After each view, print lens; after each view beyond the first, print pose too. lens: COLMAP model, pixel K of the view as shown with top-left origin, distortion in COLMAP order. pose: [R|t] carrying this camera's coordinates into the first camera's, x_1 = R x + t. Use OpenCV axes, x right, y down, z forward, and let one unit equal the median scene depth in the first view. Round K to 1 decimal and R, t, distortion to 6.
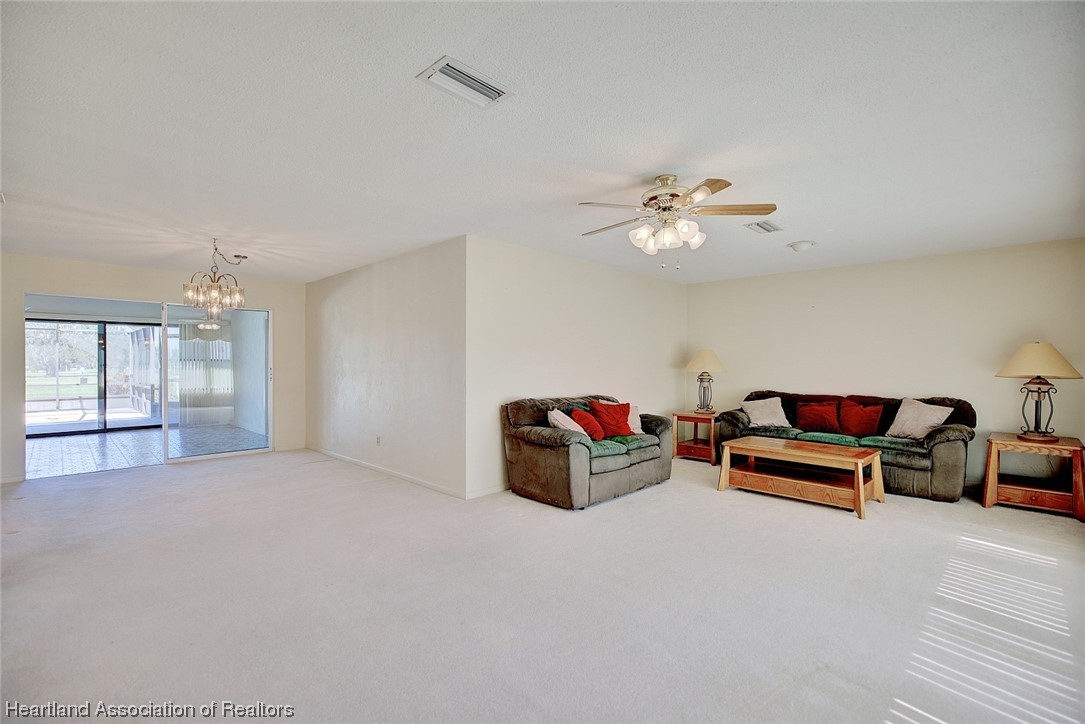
lens RADIAL K [[497.3, 0, 541.8], [0, 497.3, 365.5], [0, 0, 1]] dist [-0.002568, 0.001807]
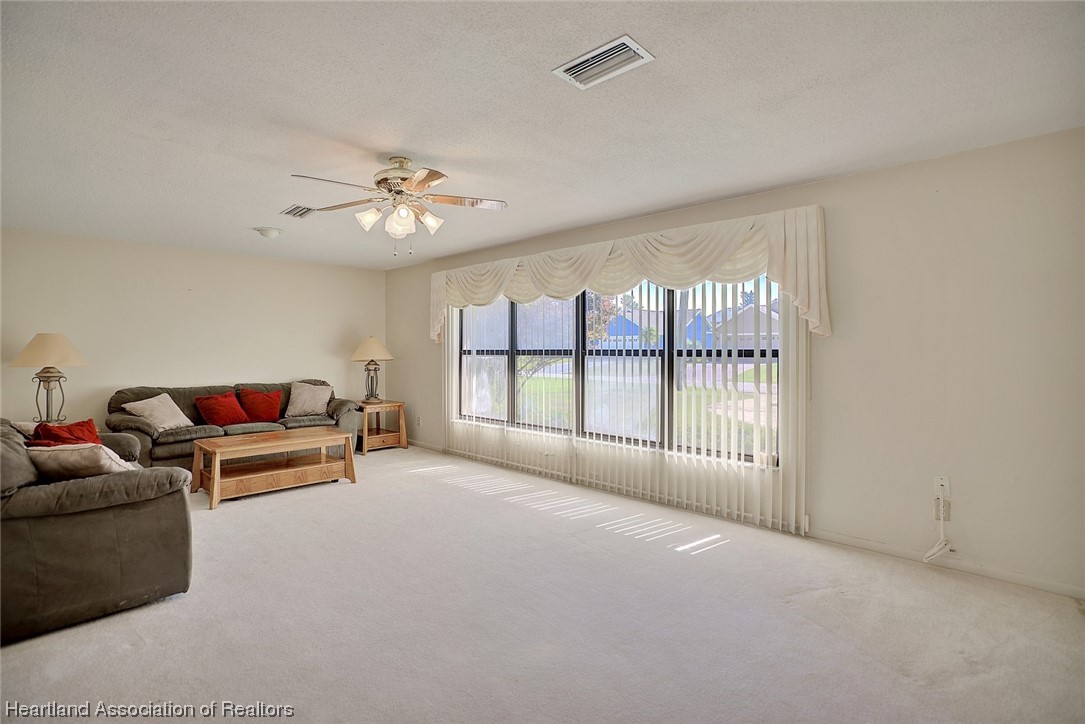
lens RADIAL K [[497.3, 0, 545.8], [0, 497.3, 350.6], [0, 0, 1]] dist [-0.002568, 0.001807]
pose [[-0.009416, -0.003448, 0.999950, -0.466853], [0.011299, 0.999930, 0.003555, -0.004638], [-0.999892, 0.011332, -0.009376, 0.471051]]
